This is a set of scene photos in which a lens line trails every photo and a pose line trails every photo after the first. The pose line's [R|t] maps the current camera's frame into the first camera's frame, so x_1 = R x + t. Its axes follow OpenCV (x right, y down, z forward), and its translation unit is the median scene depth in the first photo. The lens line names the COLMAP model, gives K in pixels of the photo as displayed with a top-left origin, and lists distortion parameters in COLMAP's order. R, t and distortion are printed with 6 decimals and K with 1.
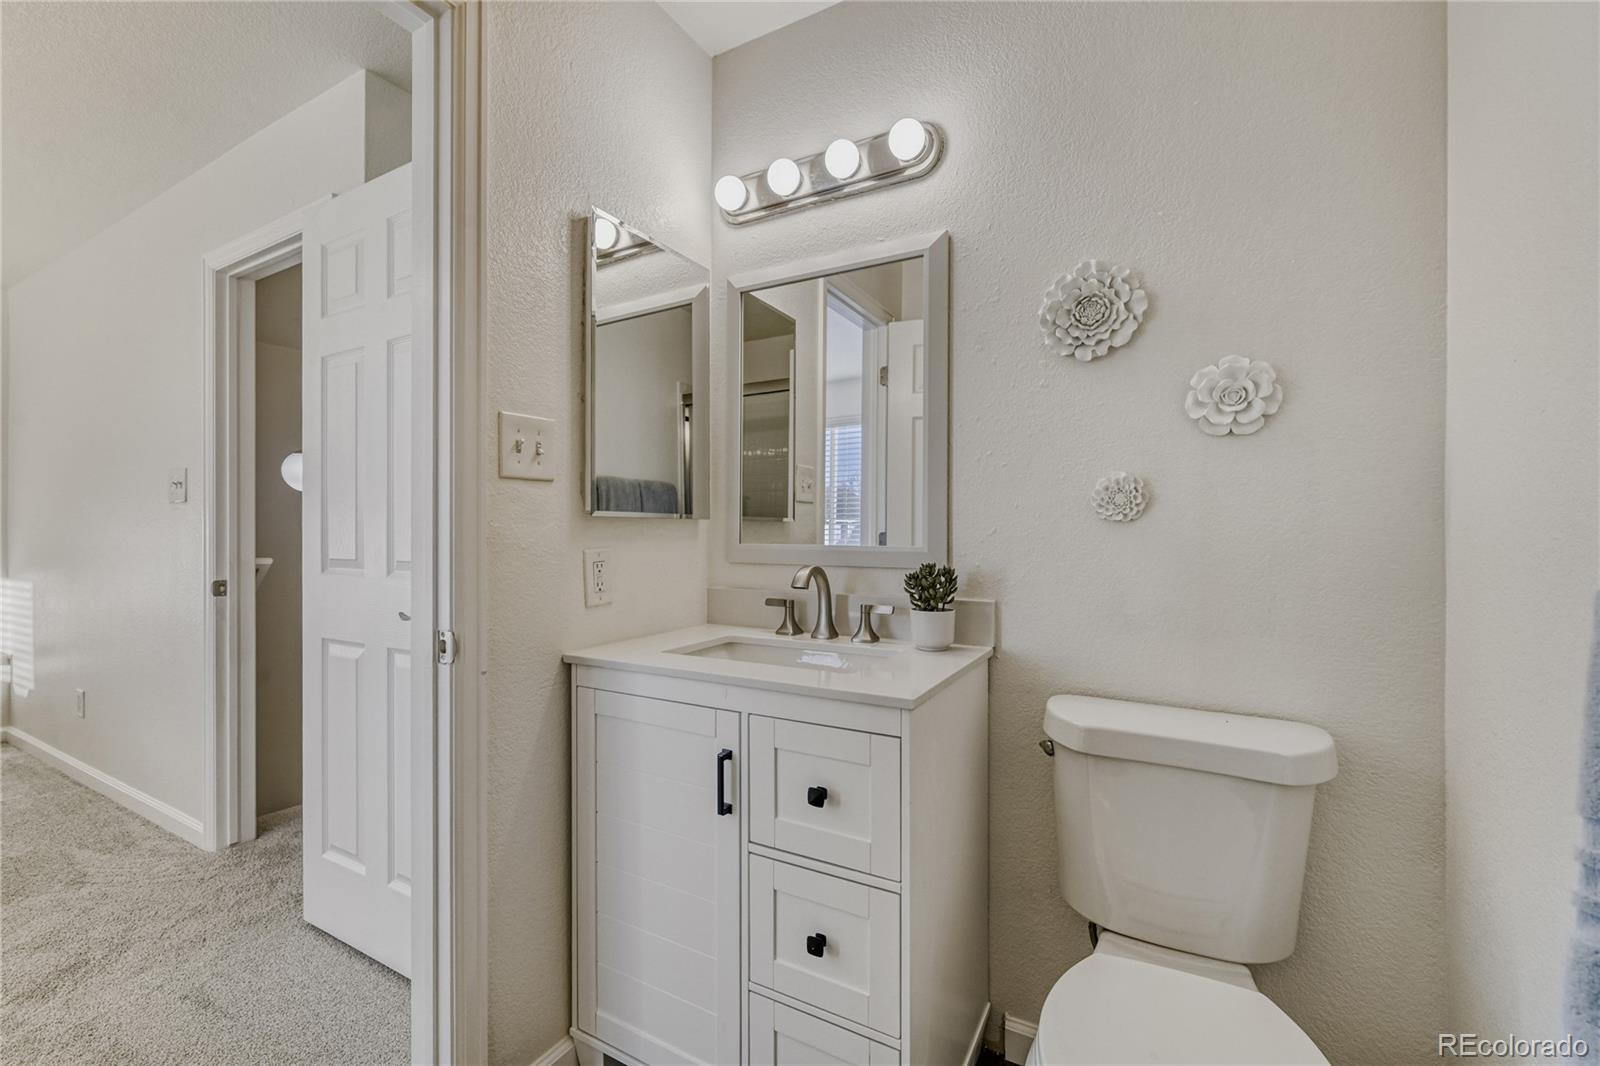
lens RADIAL K [[636.3, 0, 803.4], [0, 636.3, 532.2], [0, 0, 1]] dist [0.003131, -0.000569]
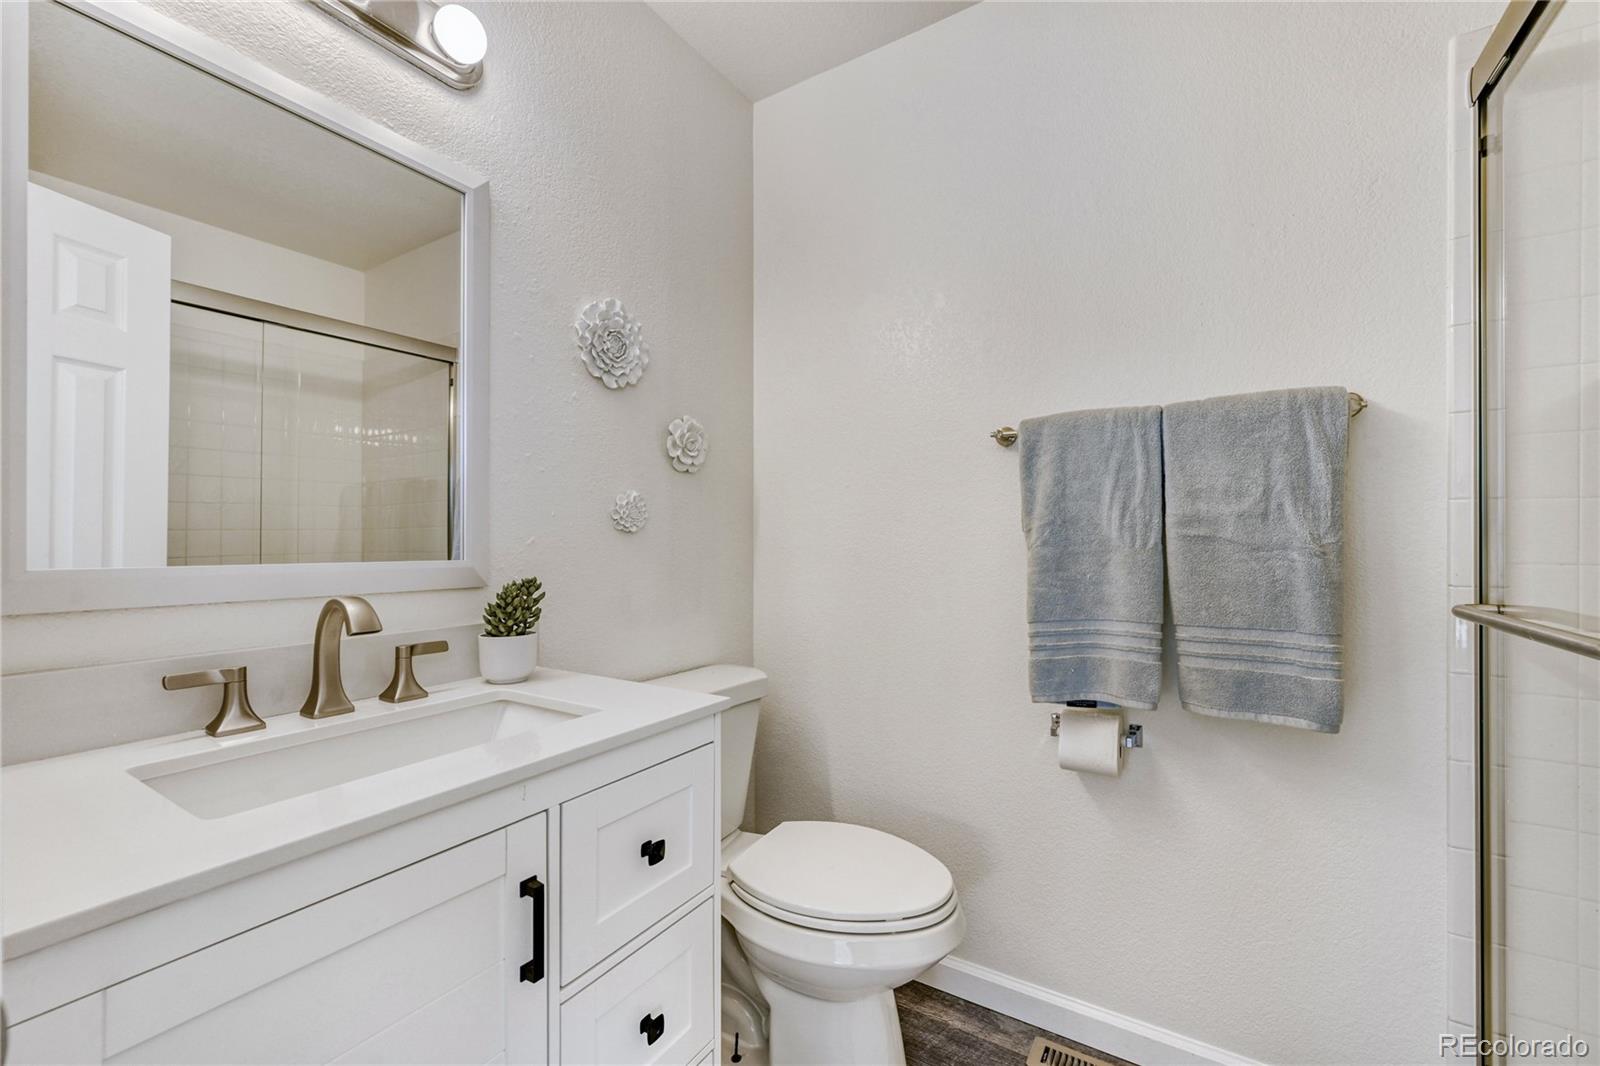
lens RADIAL K [[636.3, 0, 801.8], [0, 636.3, 539.9], [0, 0, 1]] dist [0.003131, -0.000569]
pose [[0.064576, 0.000882, 0.997912, -0.696571], [-0.000002, 1.000000, -0.000884, -0.001492], [-0.997913, 0.000055, 0.064576, 0.638982]]
